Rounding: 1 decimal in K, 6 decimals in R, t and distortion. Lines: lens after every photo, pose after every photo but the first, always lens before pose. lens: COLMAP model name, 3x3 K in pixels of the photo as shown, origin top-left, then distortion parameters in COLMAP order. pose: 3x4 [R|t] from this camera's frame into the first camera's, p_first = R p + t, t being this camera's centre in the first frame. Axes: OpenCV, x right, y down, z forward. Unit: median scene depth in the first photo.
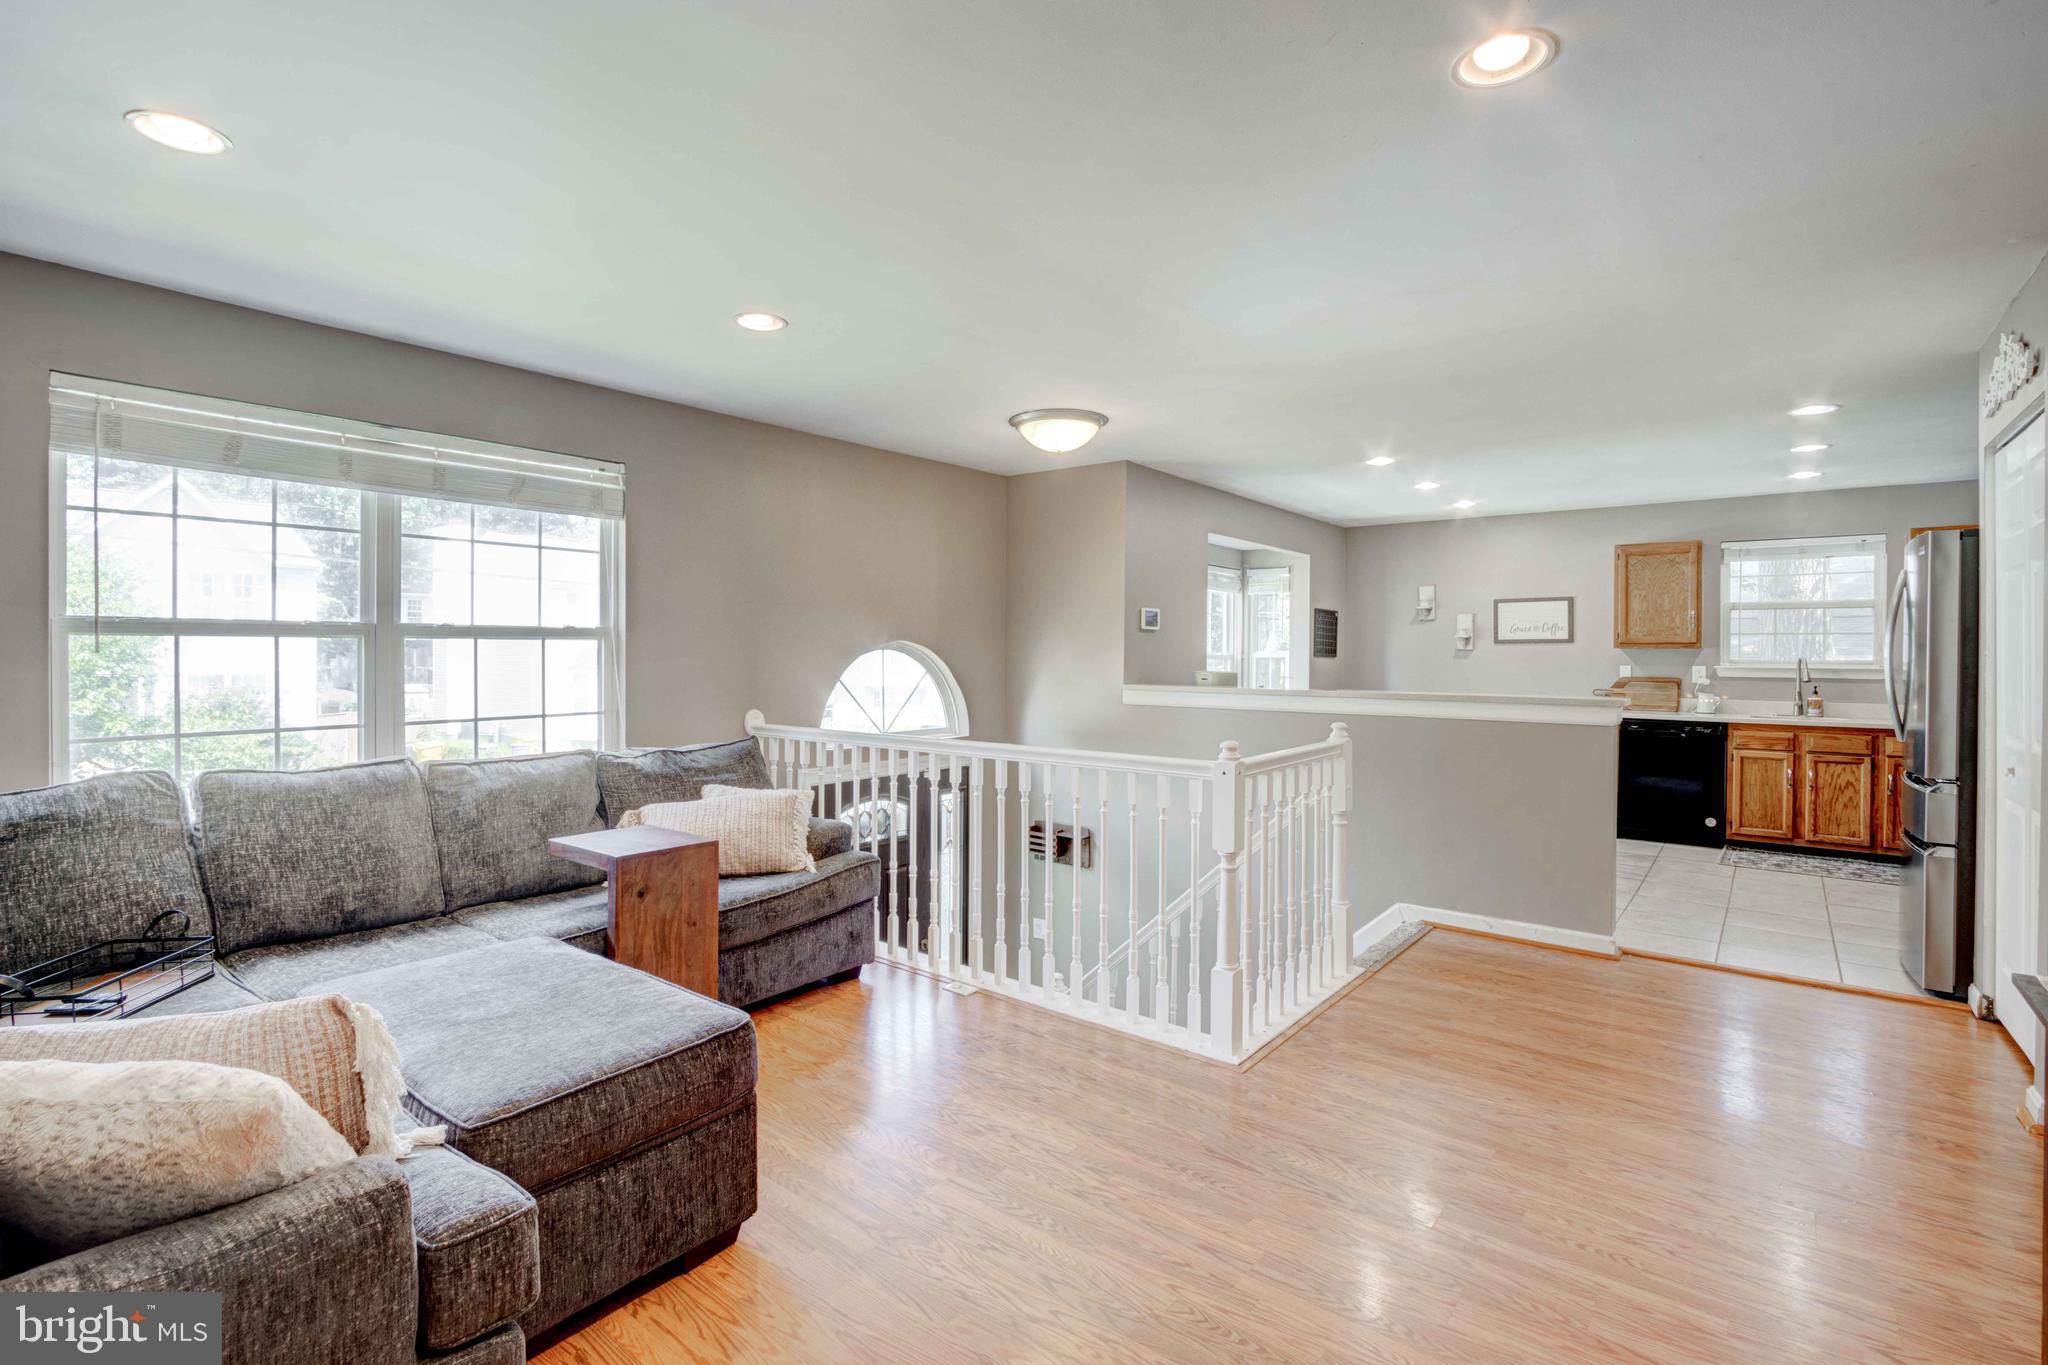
lens RADIAL K [[941.4, 0, 1021.5], [0, 941.4, 651.6], [0, 0, 1]] dist [-0.012501, 0.000065]
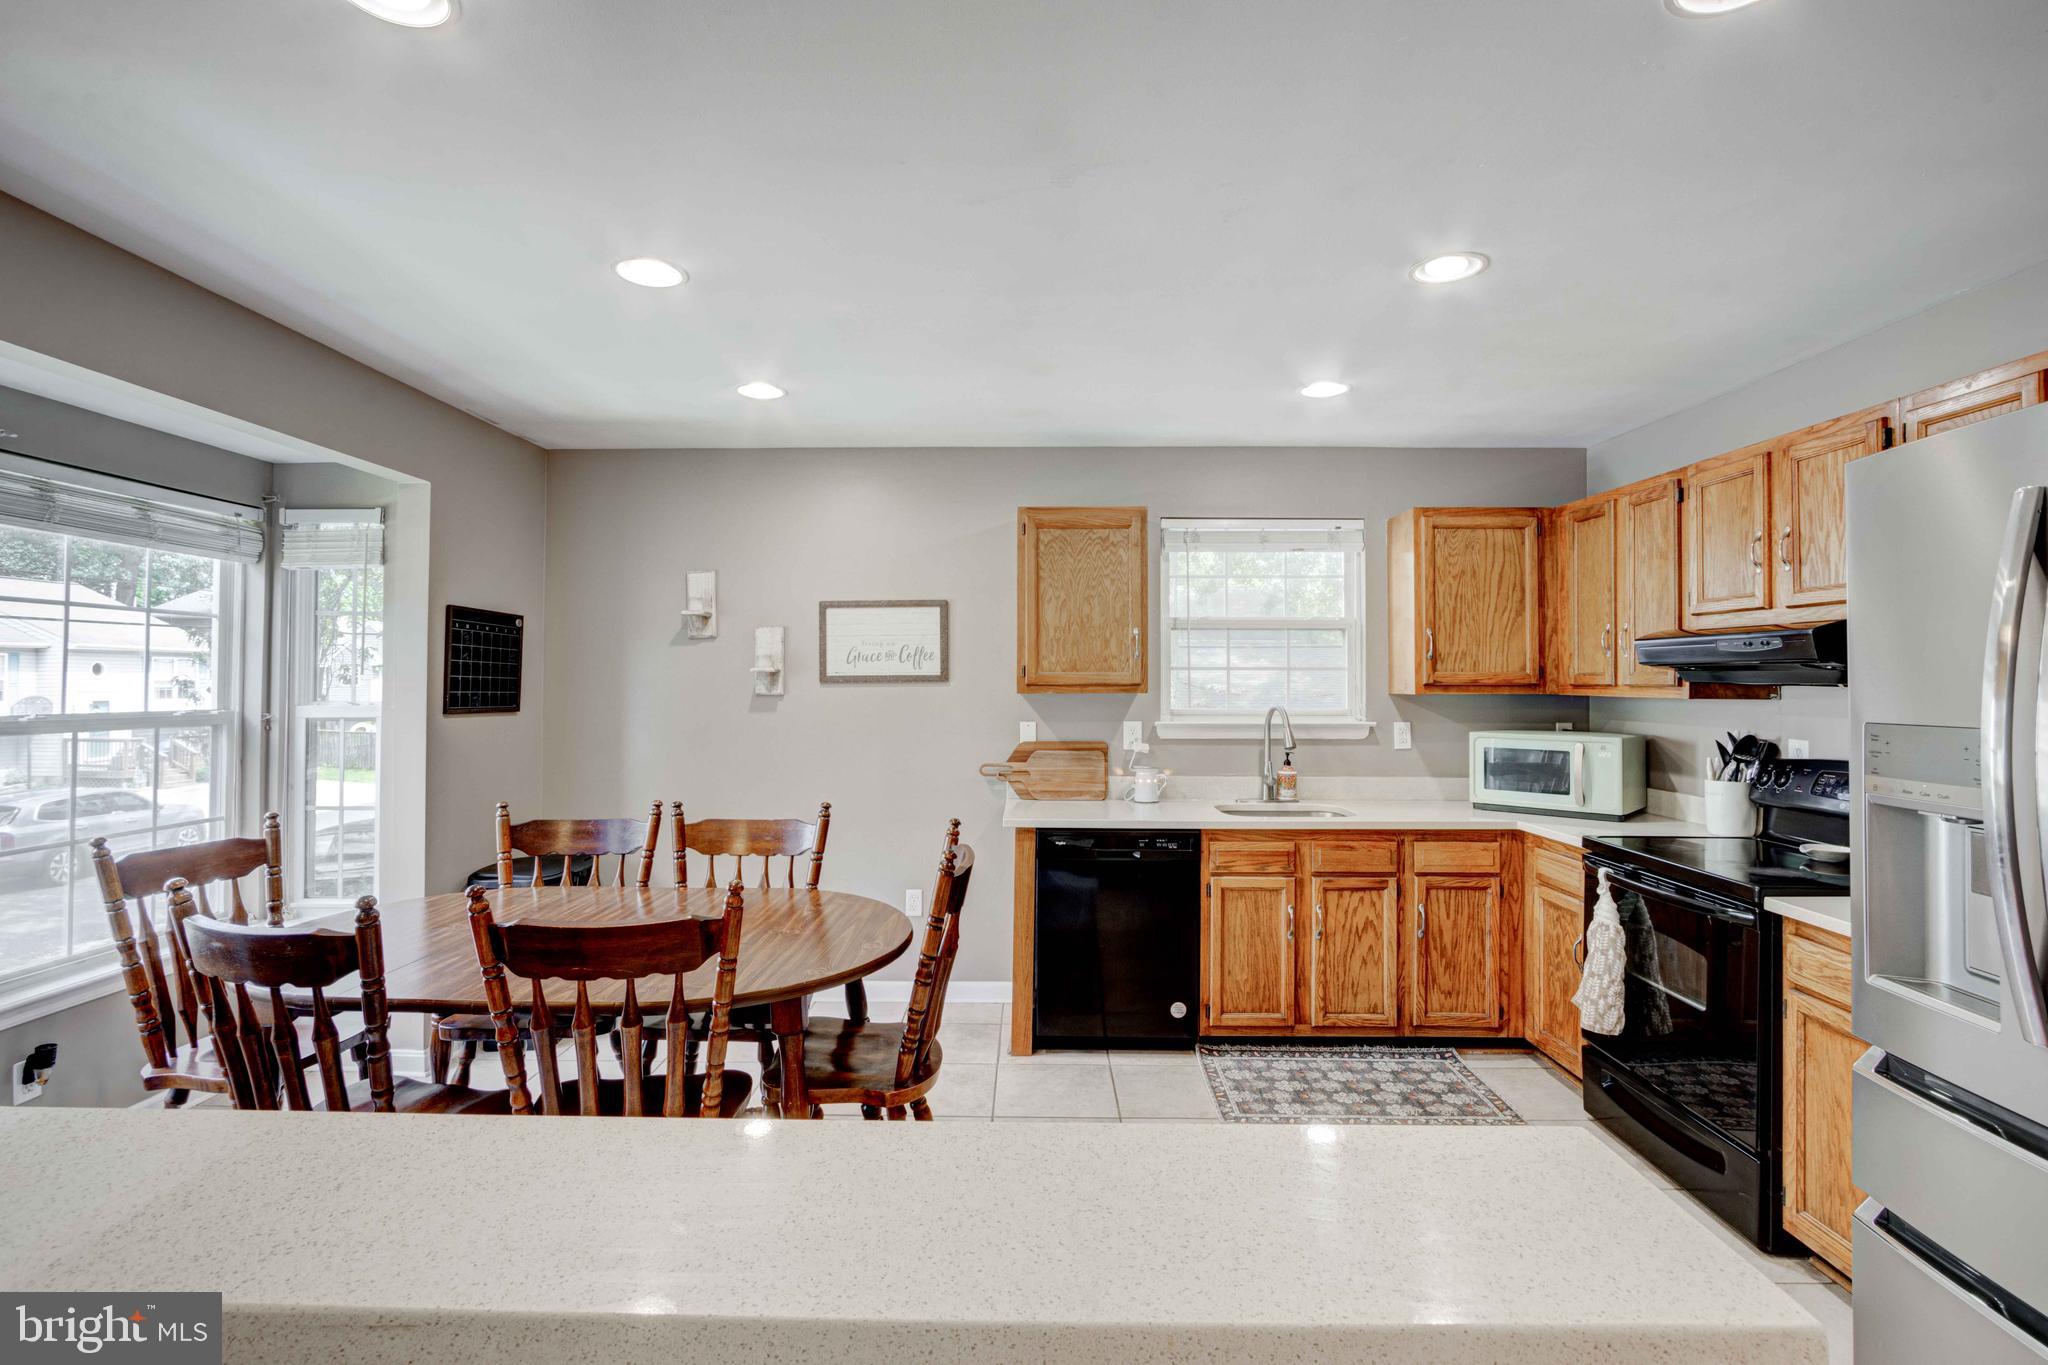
lens RADIAL K [[947.4, 0, 1016.9], [0, 947.4, 660.8], [0, 0, 1]] dist [-0.011890, 0.000842]
pose [[0.788194, 0.007050, 0.615386, 0.302323], [0.002534, 0.999889, -0.014700, -0.015285], [-0.615421, 0.013146, 0.788089, 0.587521]]
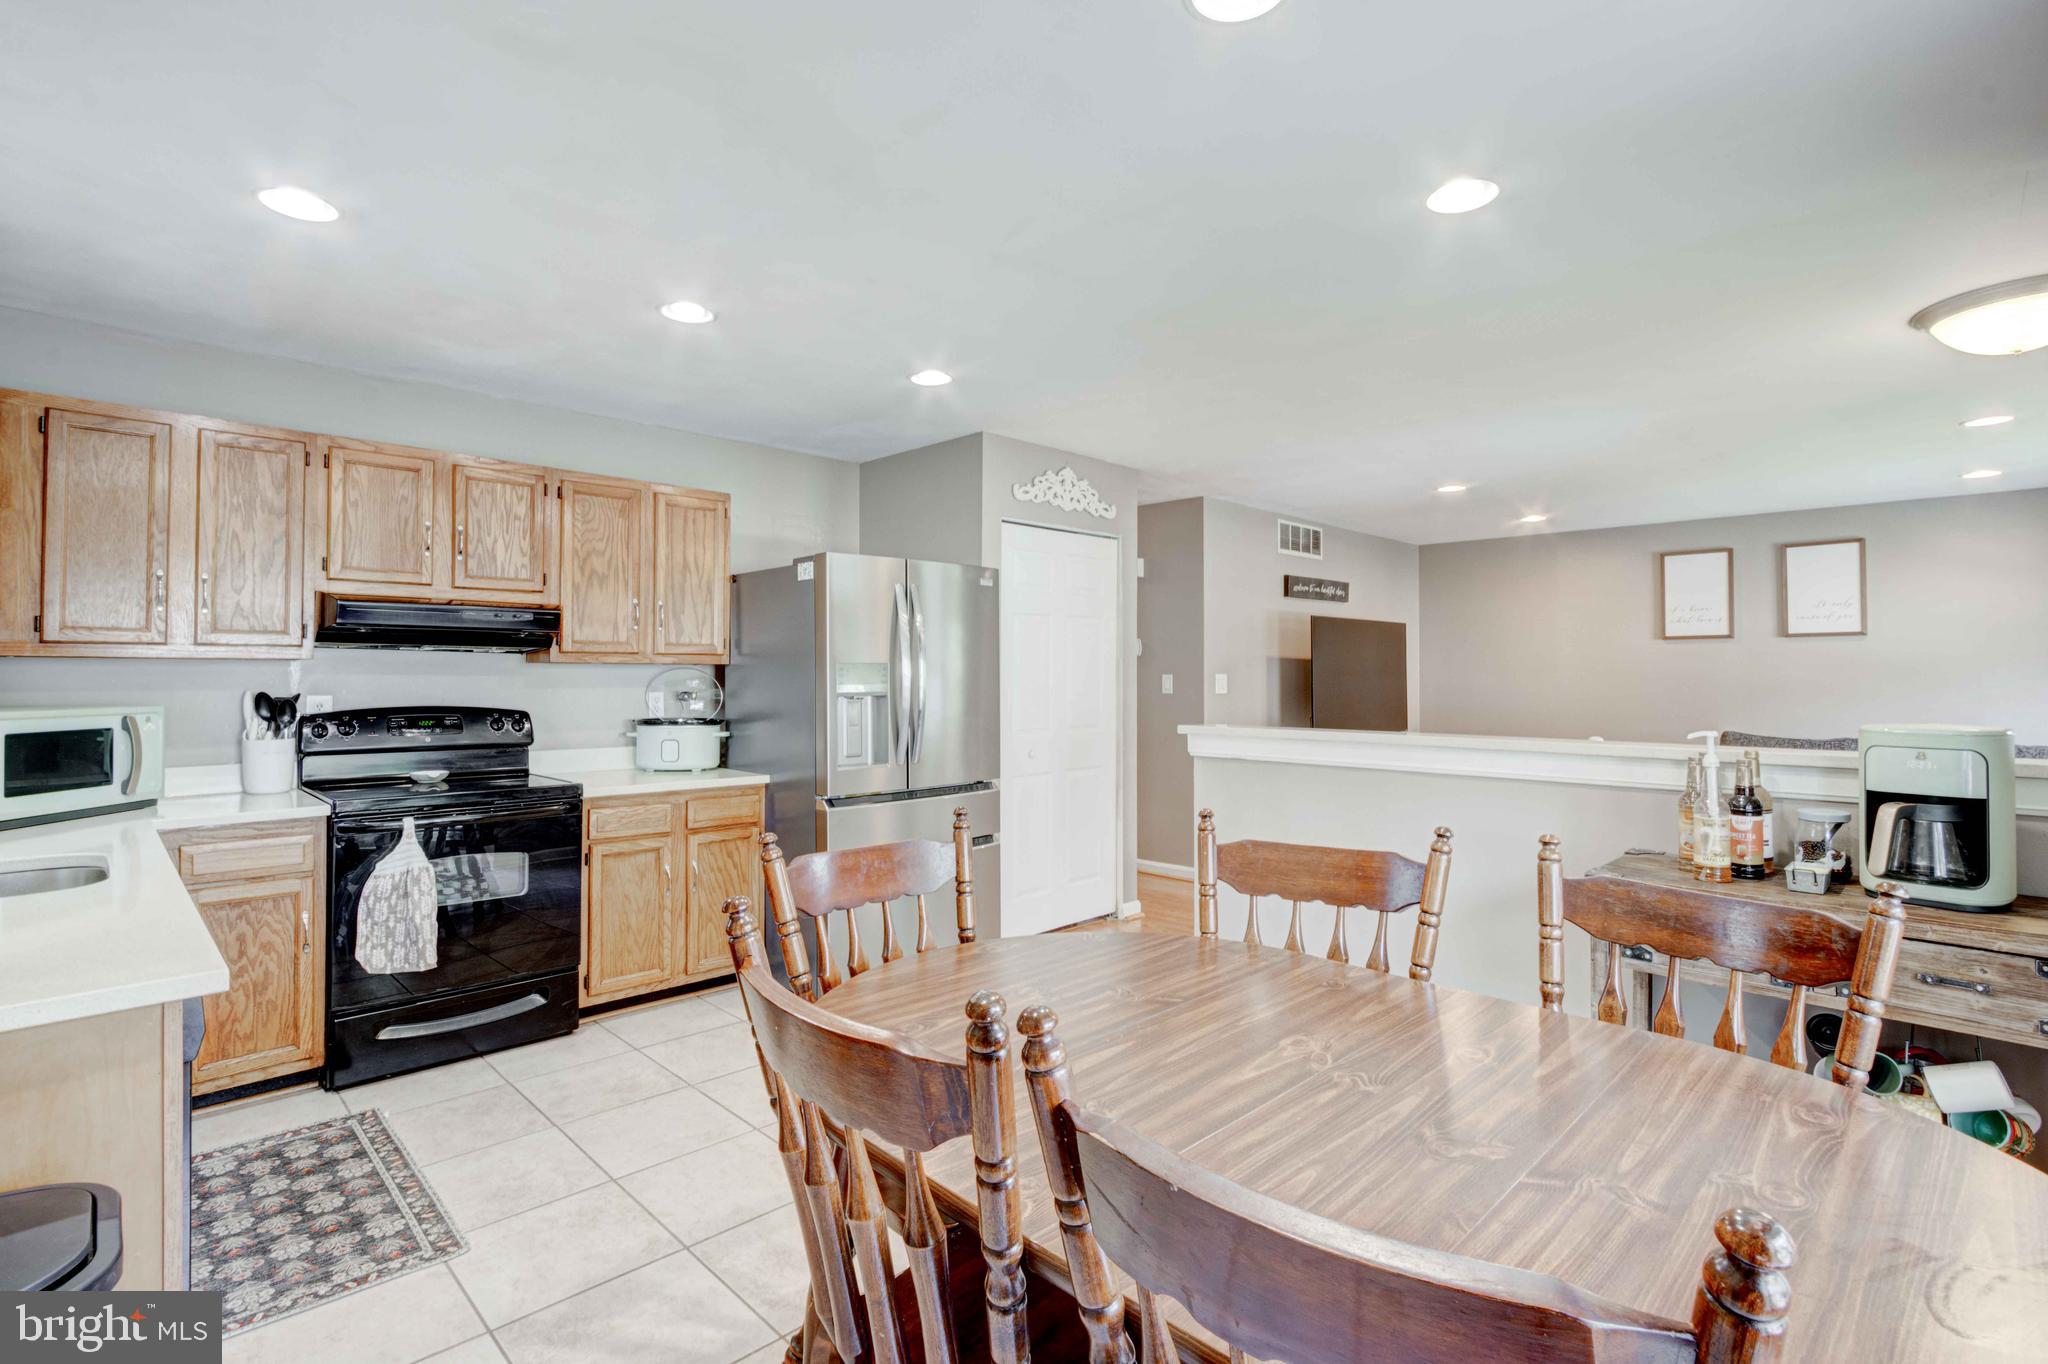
lens RADIAL K [[963.5, 0, 1022.3], [0, 963.5, 658.1], [0, 0, 1]] dist [-0.022430, 0.005415]
pose [[-0.994091, -0.007297, 0.108305, 0.438917], [-0.009009, 0.999842, -0.015333, 0.001380], [-0.108176, -0.016218, -0.993999, 1.194734]]
